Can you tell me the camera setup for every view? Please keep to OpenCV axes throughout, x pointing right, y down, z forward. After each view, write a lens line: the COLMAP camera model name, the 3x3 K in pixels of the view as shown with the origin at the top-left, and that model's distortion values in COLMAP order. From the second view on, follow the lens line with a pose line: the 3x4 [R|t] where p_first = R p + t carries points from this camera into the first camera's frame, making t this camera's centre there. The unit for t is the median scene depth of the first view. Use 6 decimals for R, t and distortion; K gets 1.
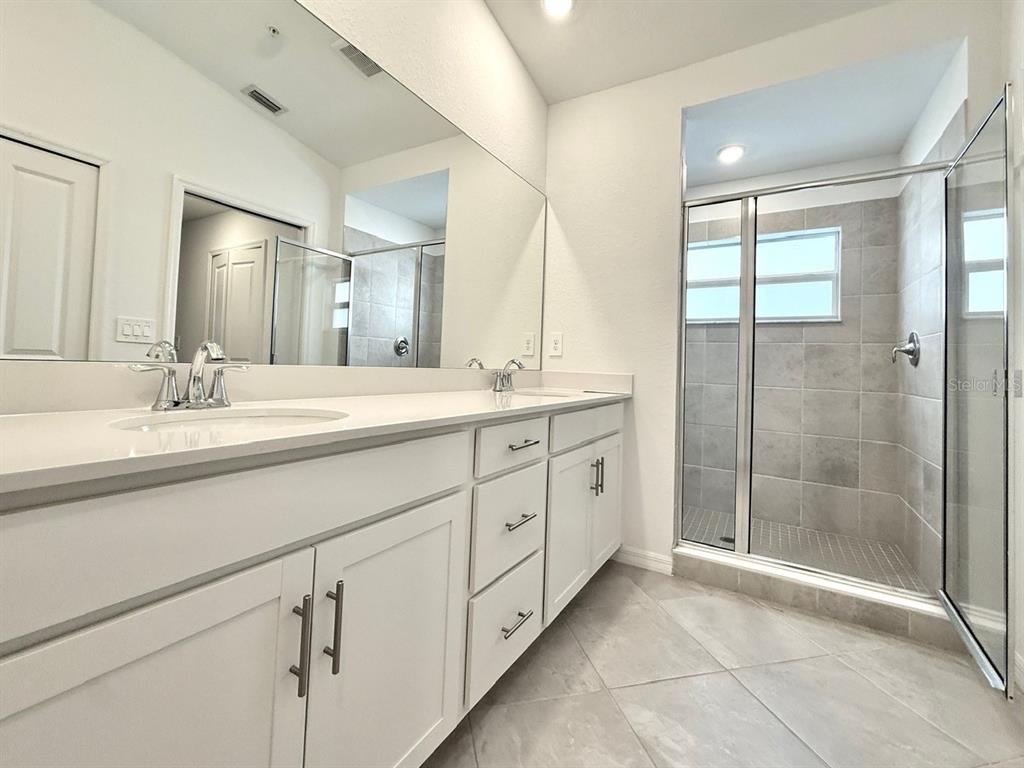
lens RADIAL K [[445.6, 0, 510.5], [0, 445.6, 347.9], [0, 0, 1]] dist [0.001236, -0.000616]
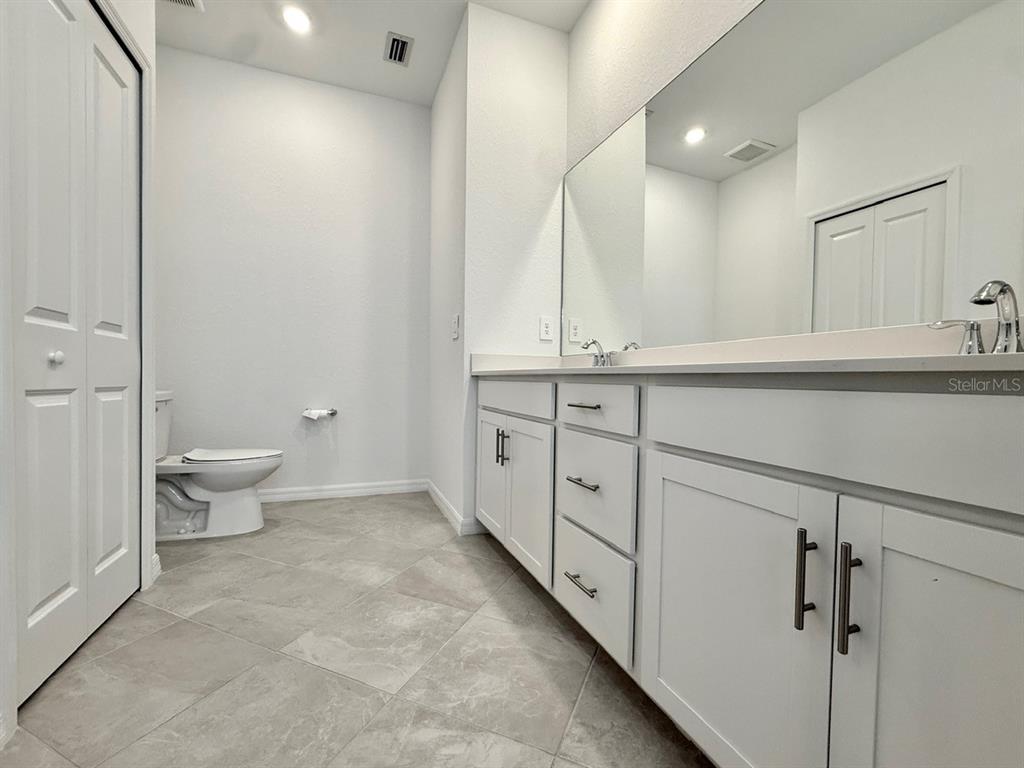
lens RADIAL K [[425.7, 0, 508.7], [0, 425.7, 392.0], [0, 0, 1]] dist [0.001458, 0.000329]
pose [[-0.610372, -0.022156, -0.791805, 0.545773], [-0.006127, 0.999711, -0.023250, 0.132067], [0.792091, -0.009340, -0.610332, 0.908857]]
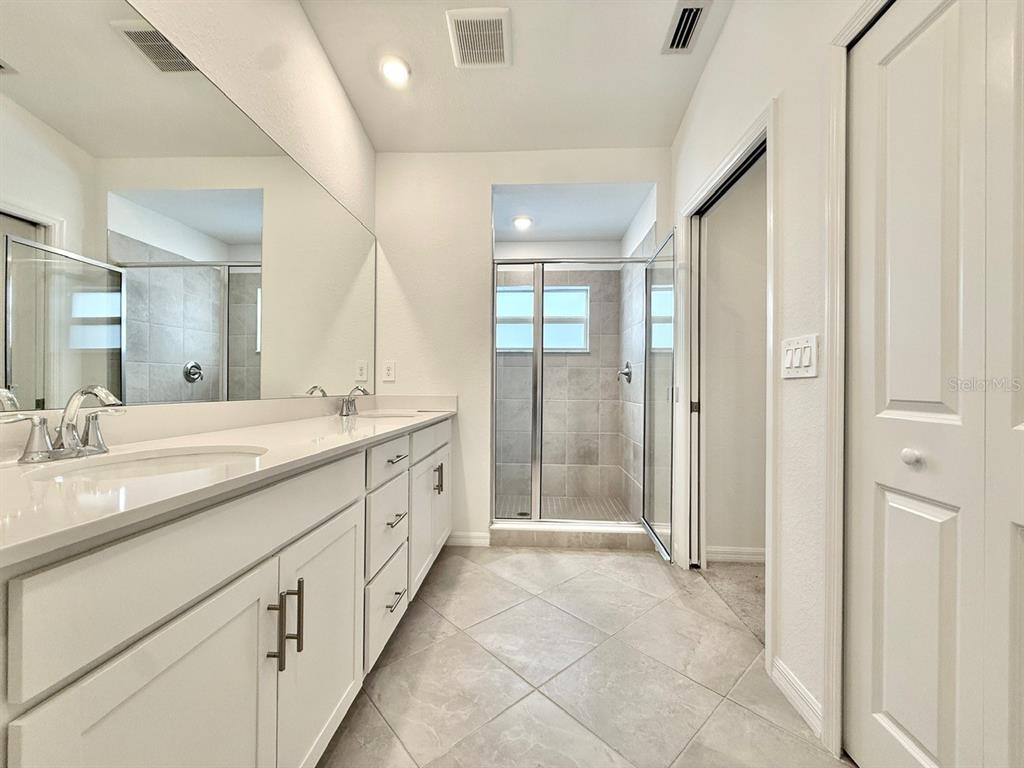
lens RADIAL K [[416.9, 0, 517.5], [0, 416.9, 386.1], [0, 0, 1]] dist [0.003908, -0.000125]
pose [[0.879992, -0.030846, 0.473985, -0.141133], [0.007427, 0.998661, 0.051200, -0.026679], [-0.474930, -0.041536, 0.879043, -0.108598]]
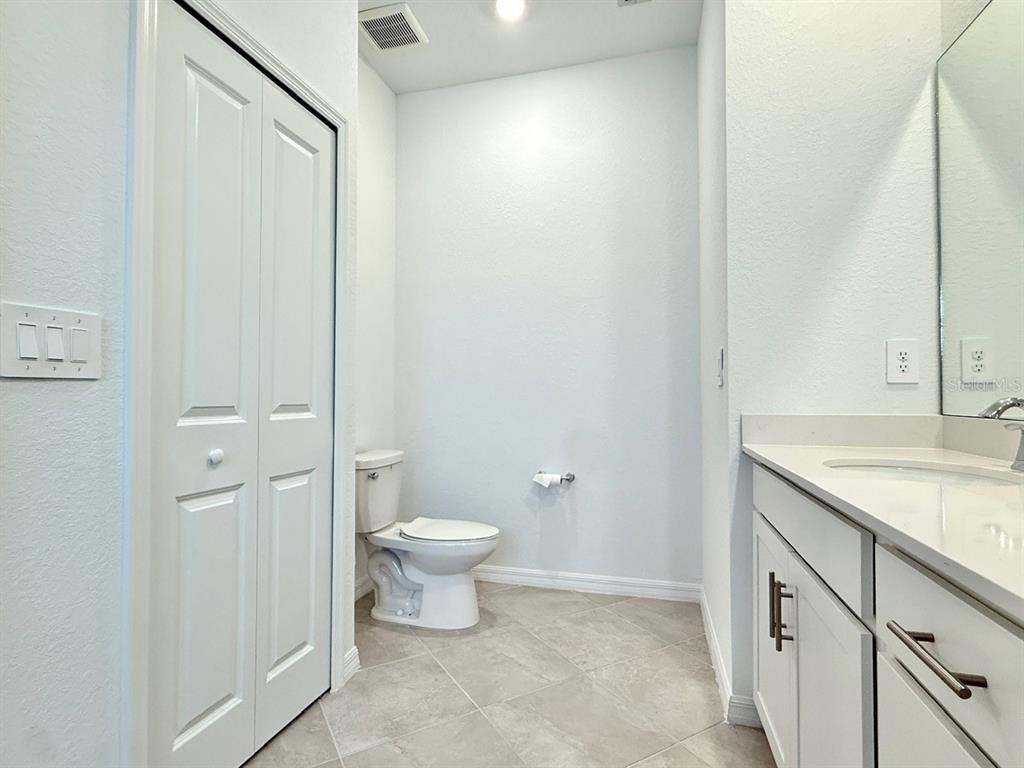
lens RADIAL K [[521.0, 0, 521.1], [0, 521.0, 388.0], [0, 0, 1]] dist [-0.001824, 0.000708]
pose [[-0.957529, -0.037864, -0.285838, 0.294992], [-0.022377, 0.998109, -0.057255, 0.023433], [0.287466, -0.048427, -0.956566, 0.831761]]
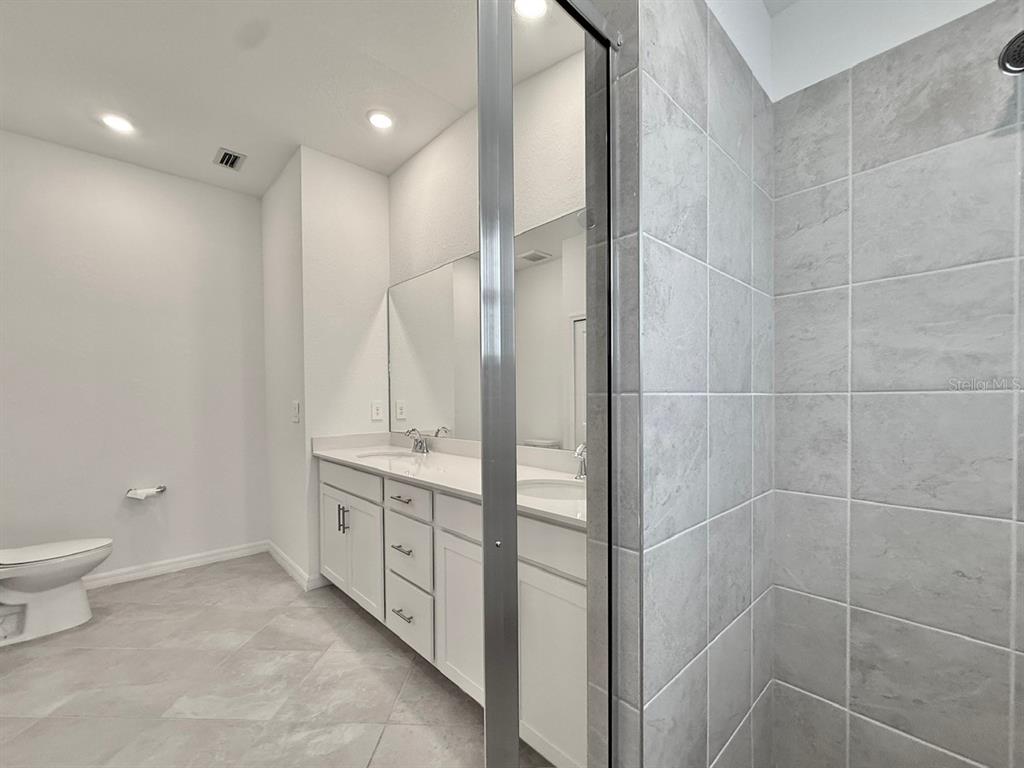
lens RADIAL K [[425.7, 0, 506.6], [0, 425.7, 408.5], [0, 0, 1]] dist [0.001458, 0.000329]
pose [[-0.285396, -0.011735, -0.958338, 0.822362], [0.032717, 0.999223, -0.021979, -0.028787], [0.957851, -0.037627, -0.284791, 1.111813]]
